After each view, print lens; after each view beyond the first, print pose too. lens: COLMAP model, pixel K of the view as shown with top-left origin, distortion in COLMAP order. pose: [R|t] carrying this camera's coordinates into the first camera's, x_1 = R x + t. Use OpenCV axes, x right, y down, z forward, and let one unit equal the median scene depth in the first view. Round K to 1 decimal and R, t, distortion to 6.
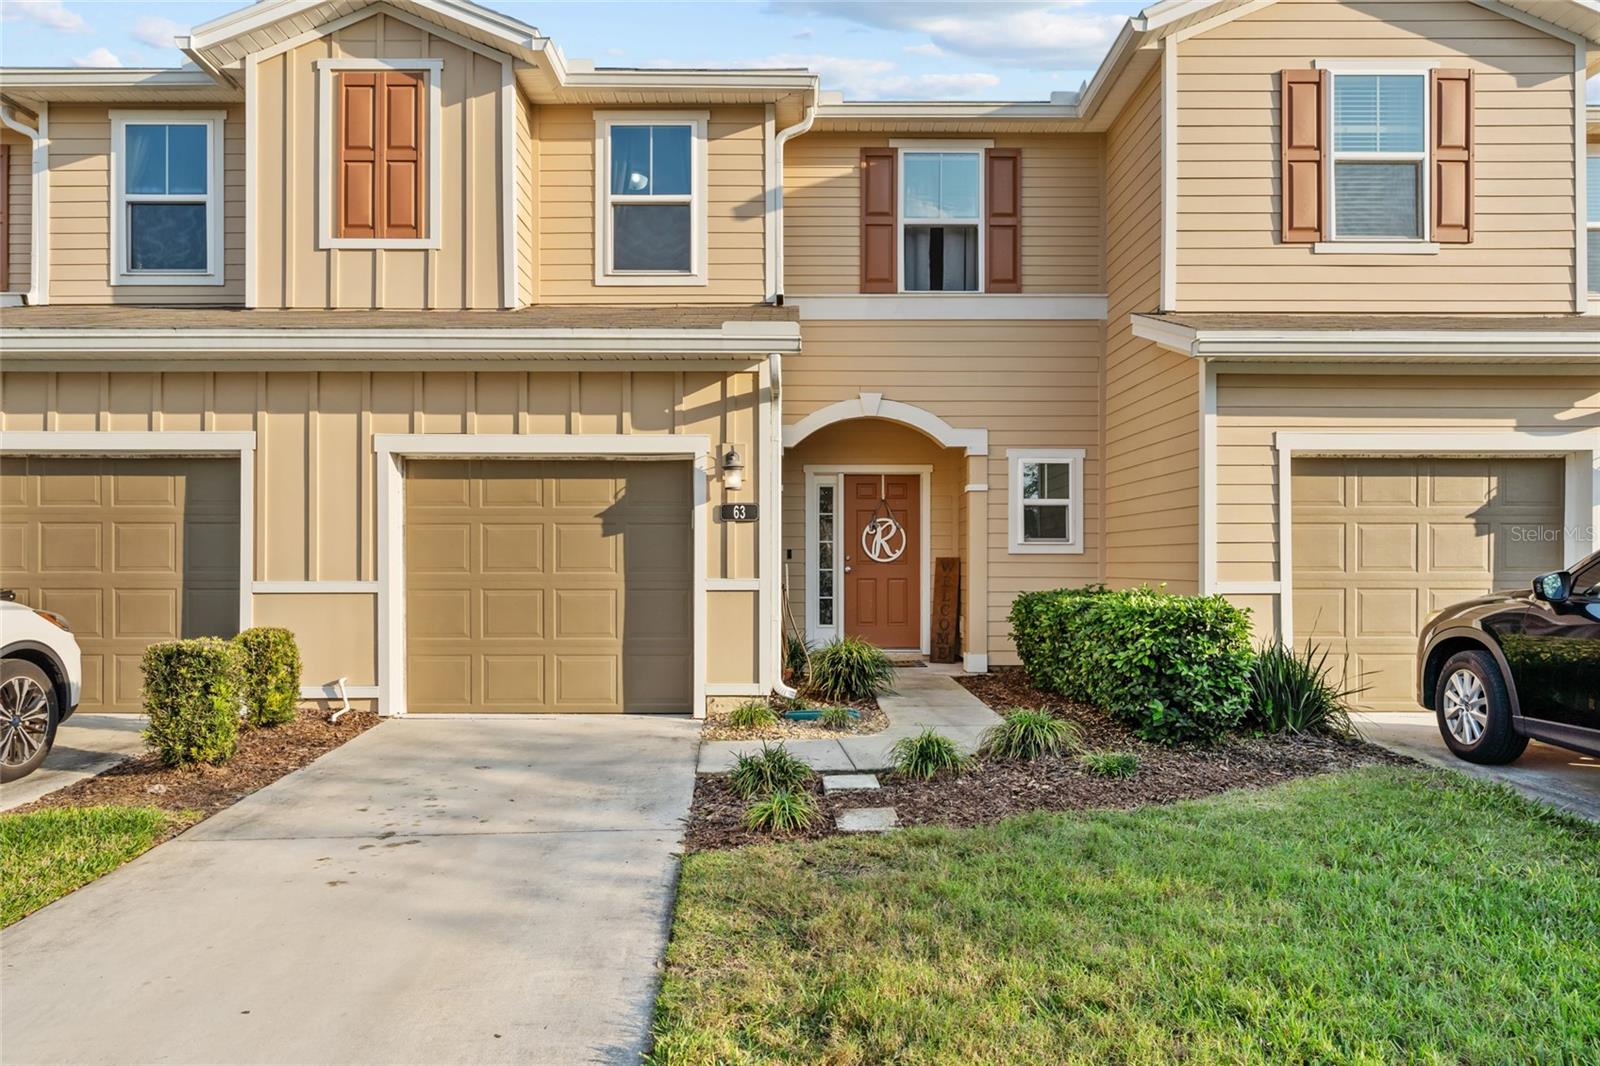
lens RADIAL K [[957.5, 0, 798.7], [0, 957.5, 544.8], [0, 0, 1]] dist [0.004230, 0.001725]
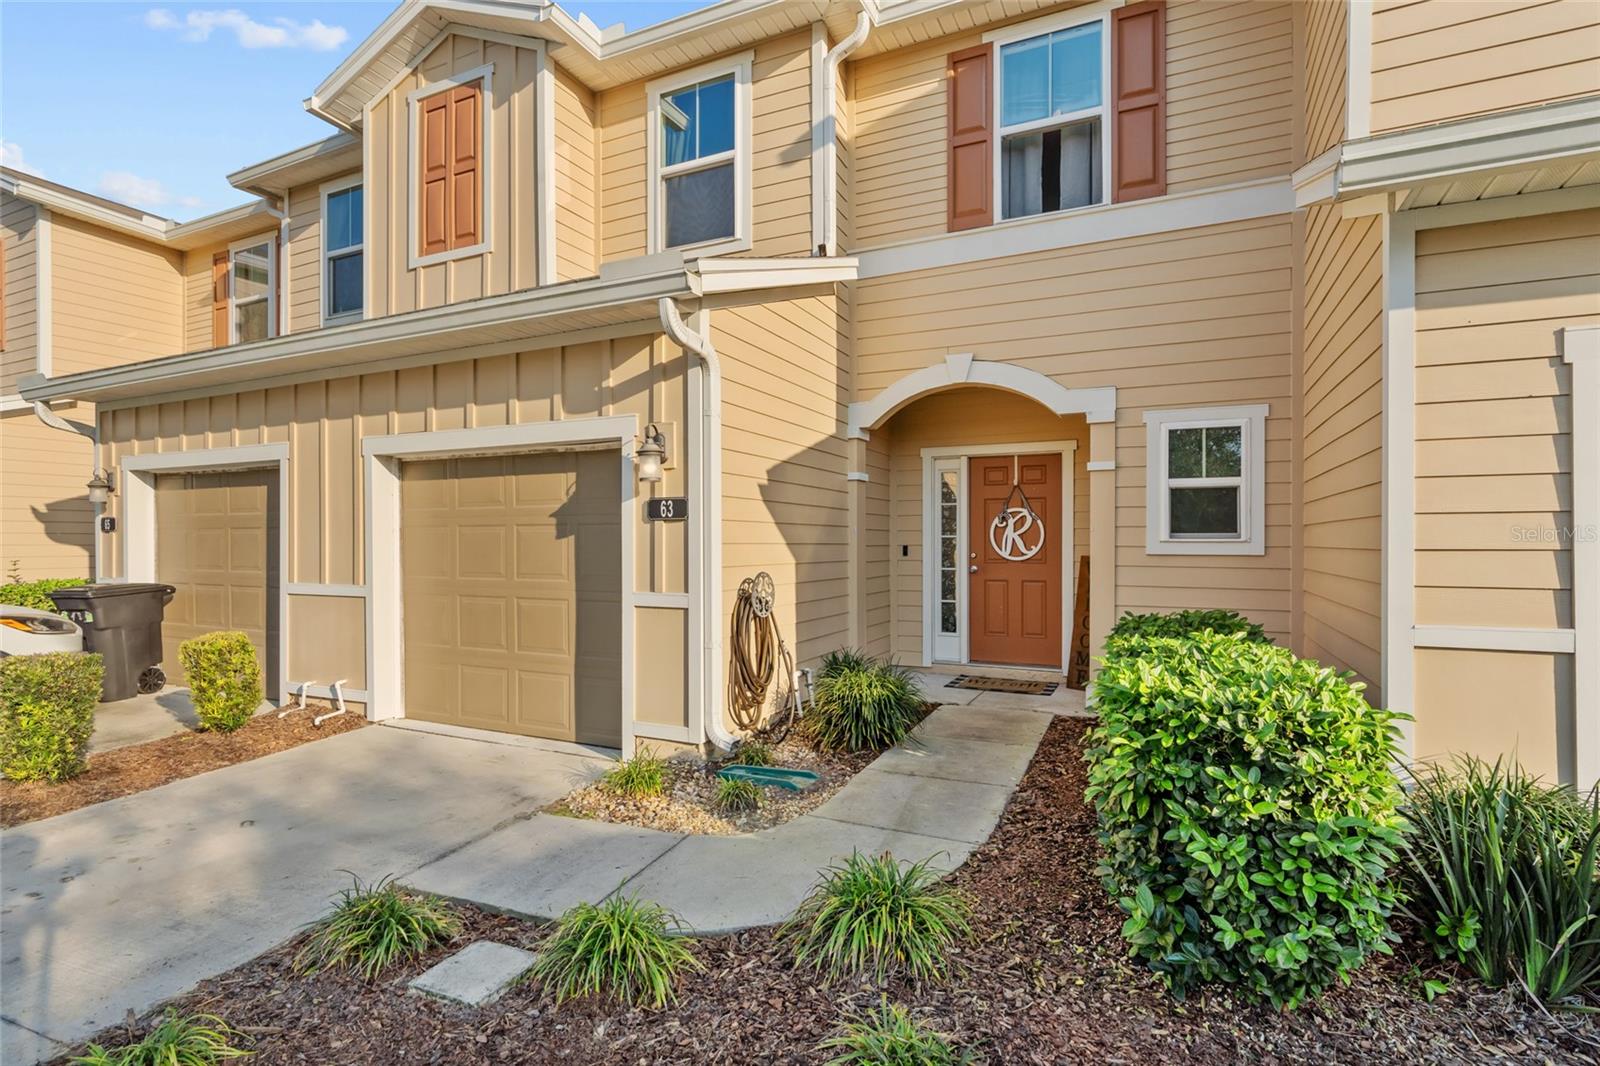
lens RADIAL K [[779.9, 0, 798.2], [0, 779.9, 533.2], [0, 0, 1]] dist [-0.003842, 0.001515]
pose [[0.902805, -0.004676, -0.430026, 0.256324], [0.008126, 0.999948, 0.006186, -0.014010], [0.429974, -0.009079, 0.902795, 0.379911]]
